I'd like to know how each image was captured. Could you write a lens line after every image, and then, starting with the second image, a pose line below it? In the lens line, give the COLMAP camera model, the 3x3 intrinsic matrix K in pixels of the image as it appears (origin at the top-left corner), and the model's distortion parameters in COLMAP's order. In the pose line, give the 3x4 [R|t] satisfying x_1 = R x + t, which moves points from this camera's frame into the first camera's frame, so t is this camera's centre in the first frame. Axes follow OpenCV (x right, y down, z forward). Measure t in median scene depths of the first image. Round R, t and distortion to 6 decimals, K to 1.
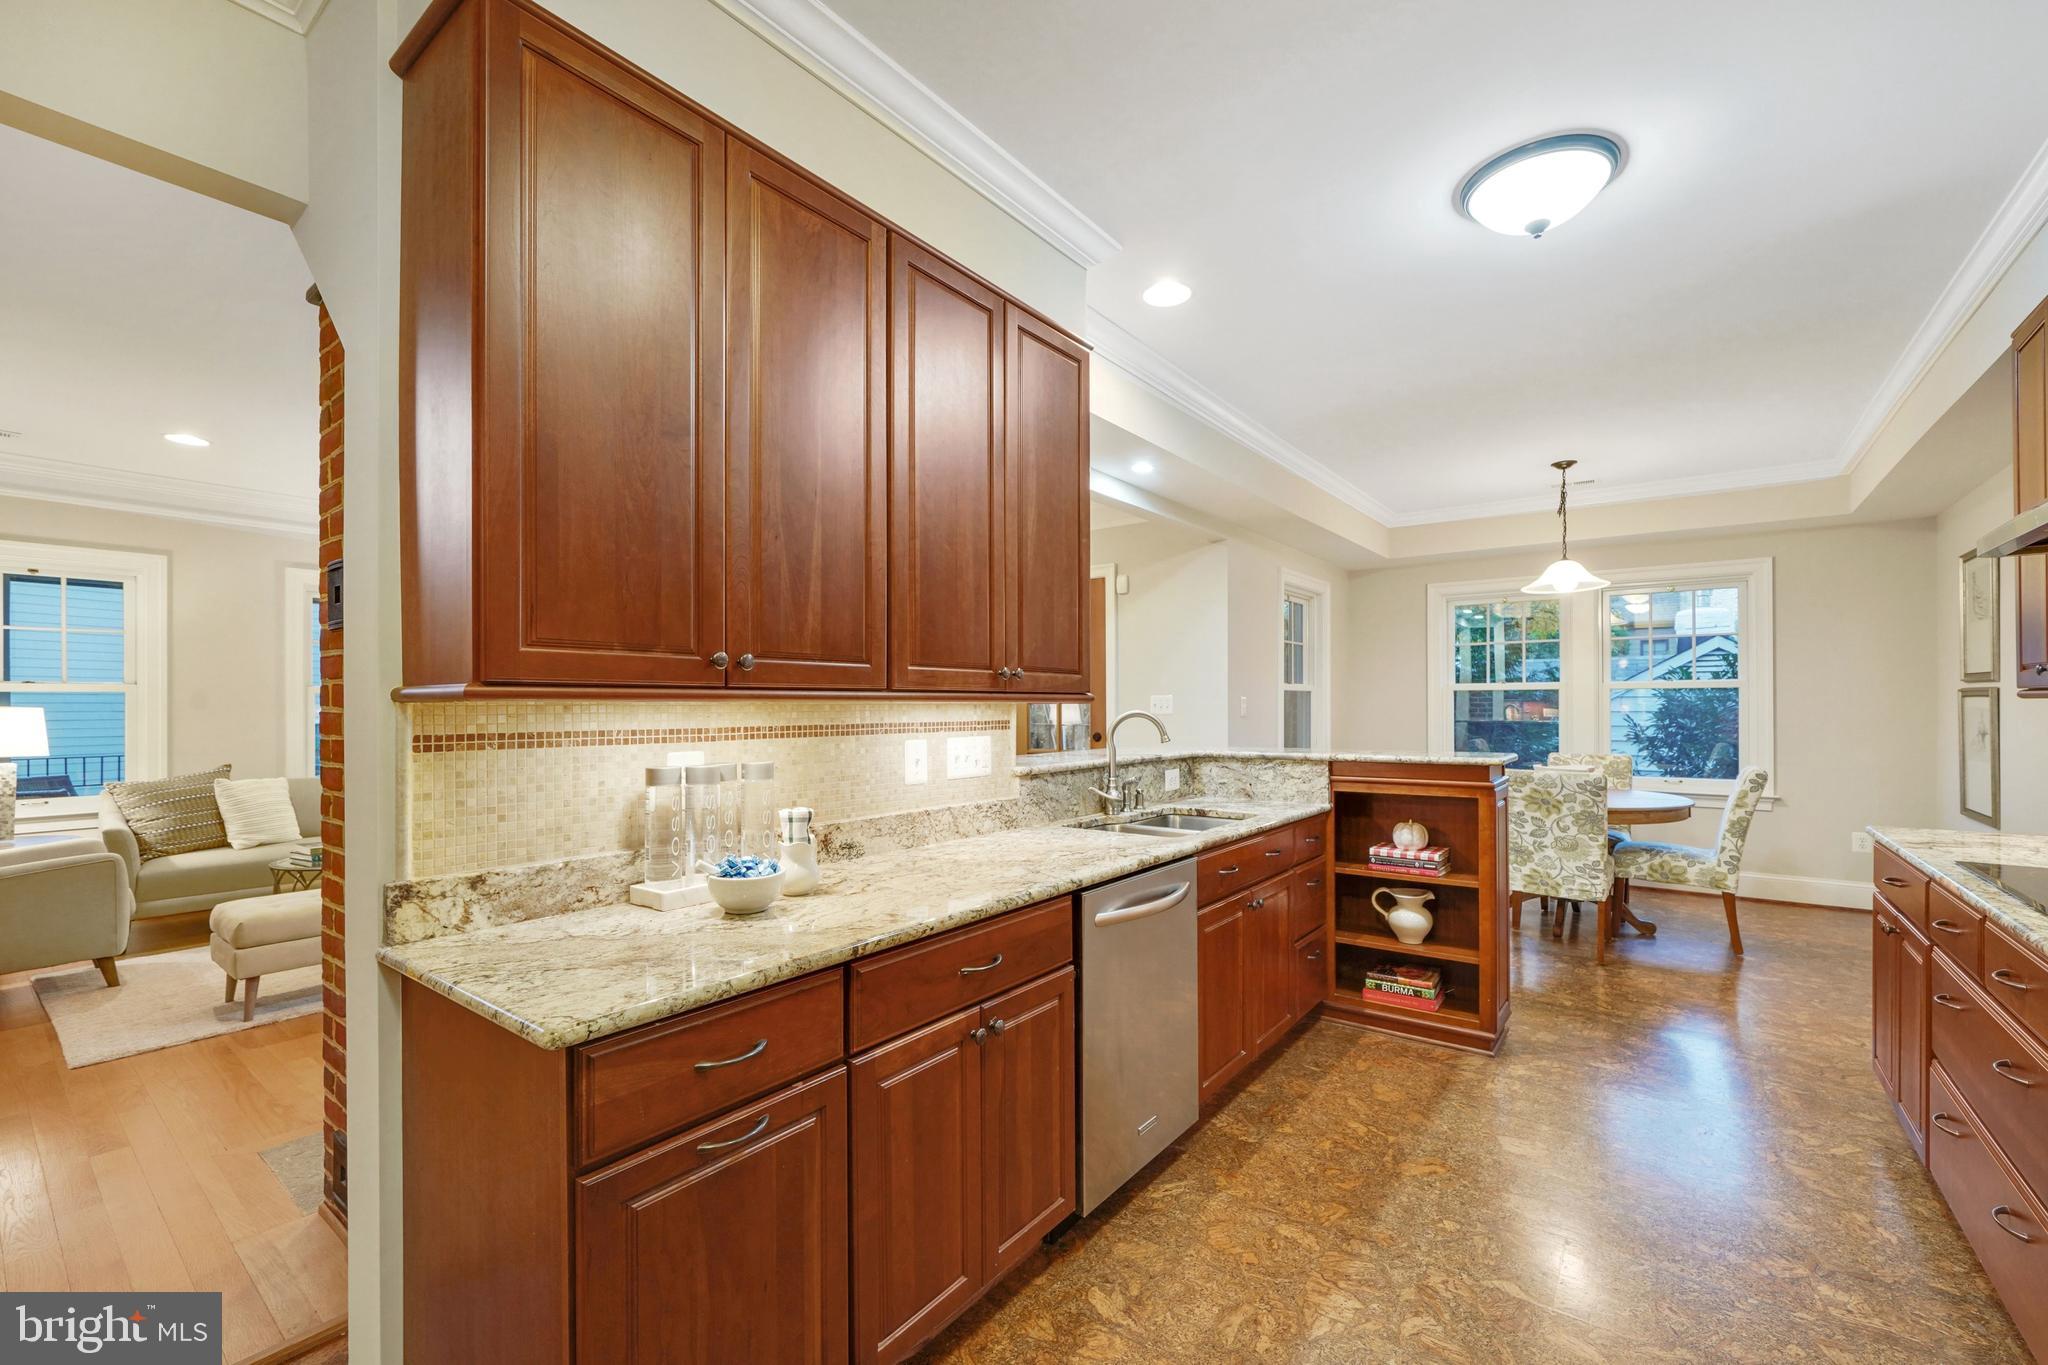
lens RADIAL K [[838.1, 0, 1024.0], [0, 838.1, 682.5], [0, 0, 1]] dist [-0.000959, -0.000208]
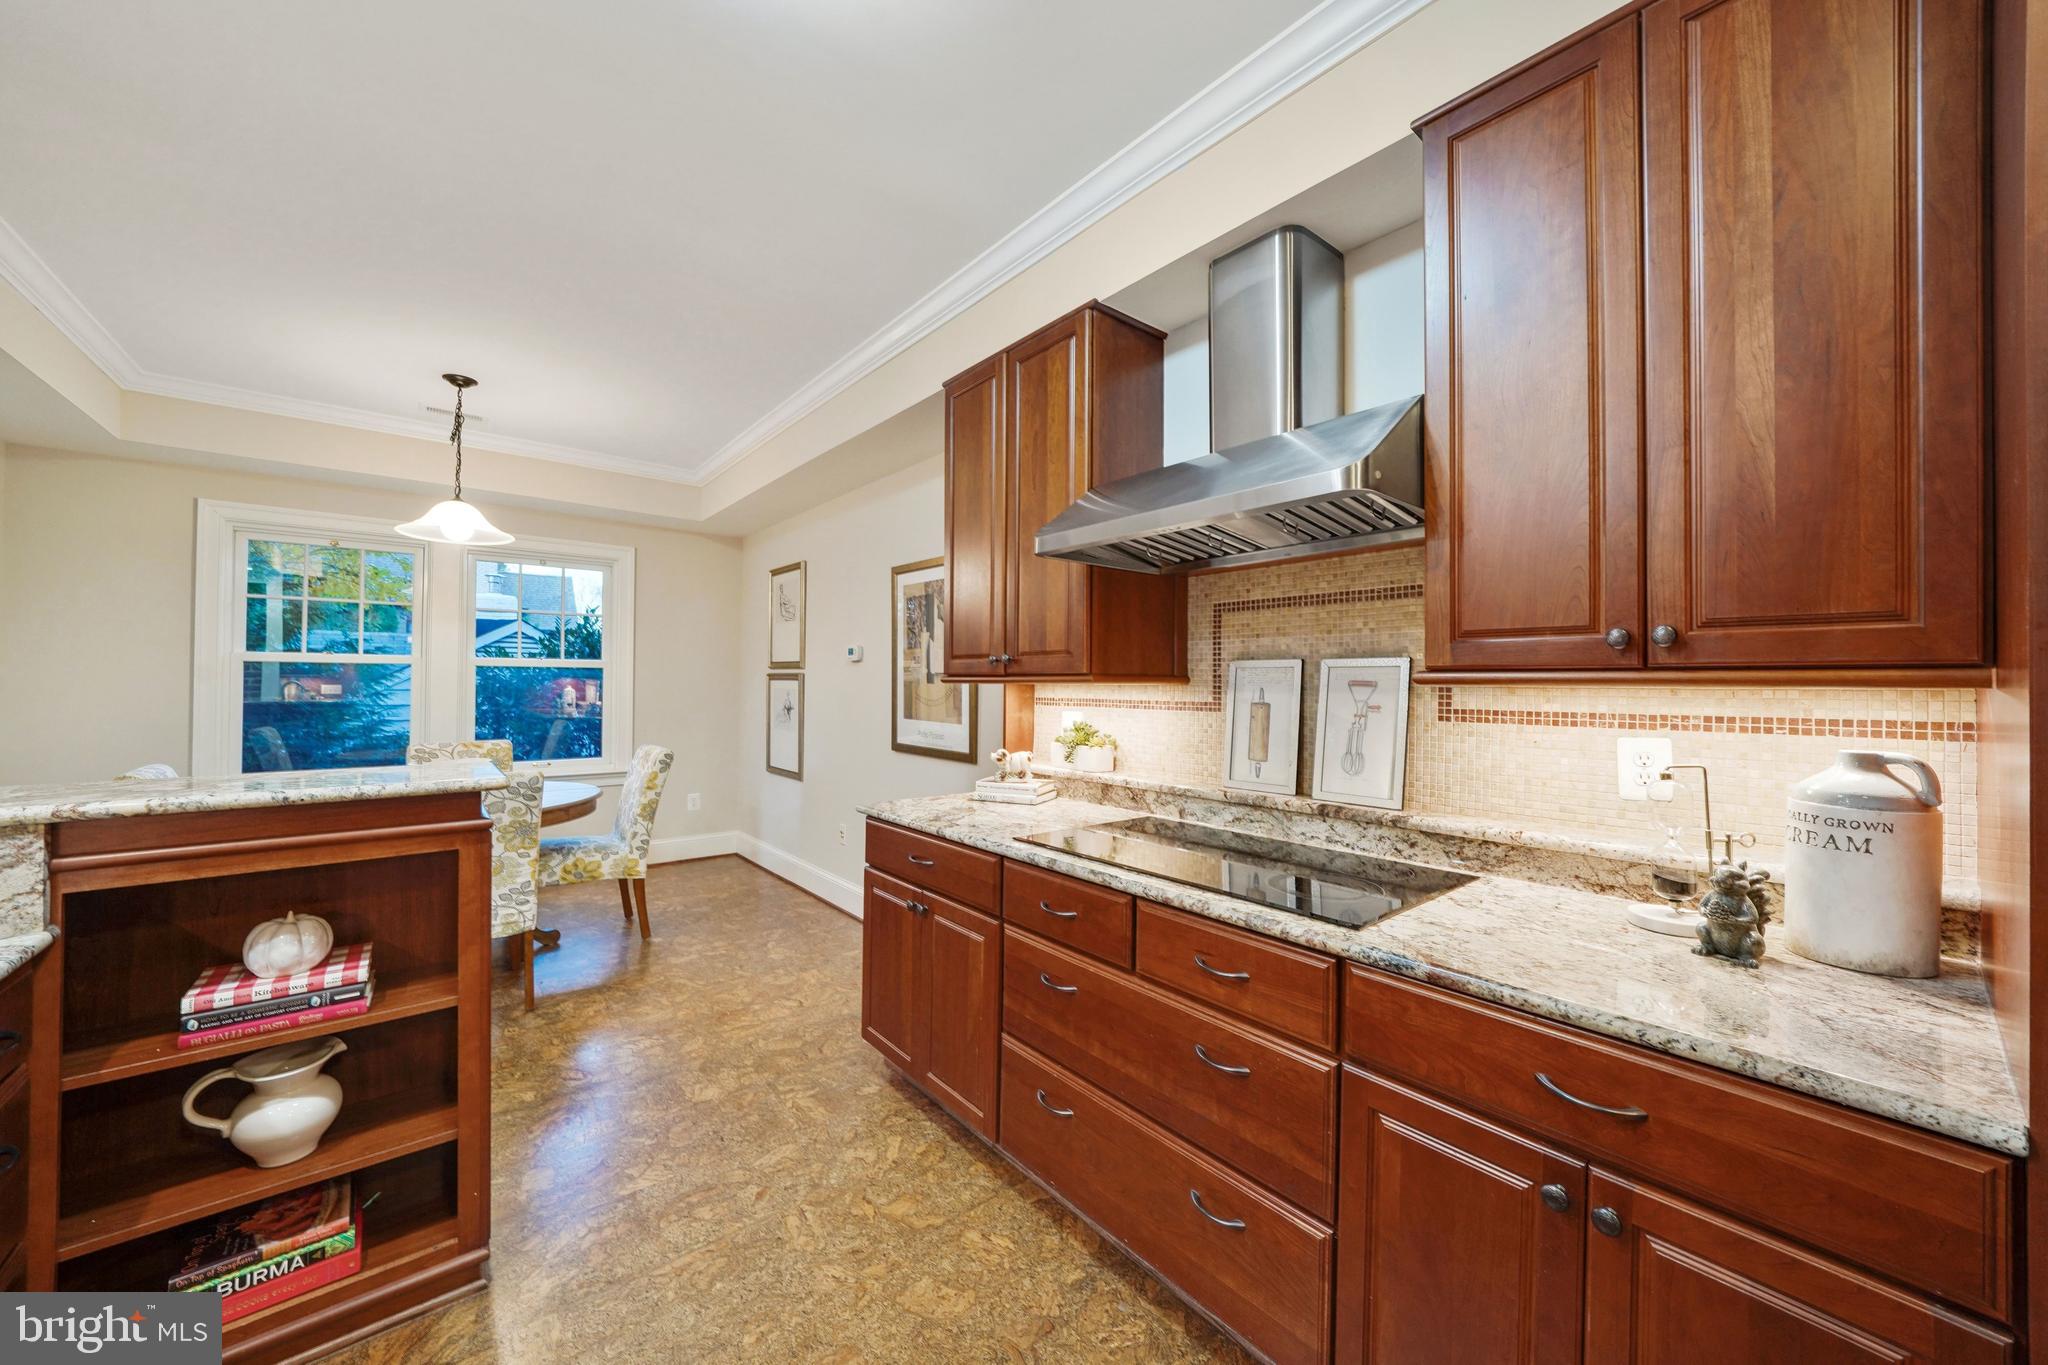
lens RADIAL K [[736.0, 0, 1024.0], [0, 736.0, 682.5], [0, 0, 1]] dist [-0.001640, -0.000103]
pose [[0.209270, 0.007679, 0.977828, 0.114006], [-0.036750, 0.999324, 0.000017, 0.007756], [-0.977167, -0.035939, 0.209411, 0.464502]]
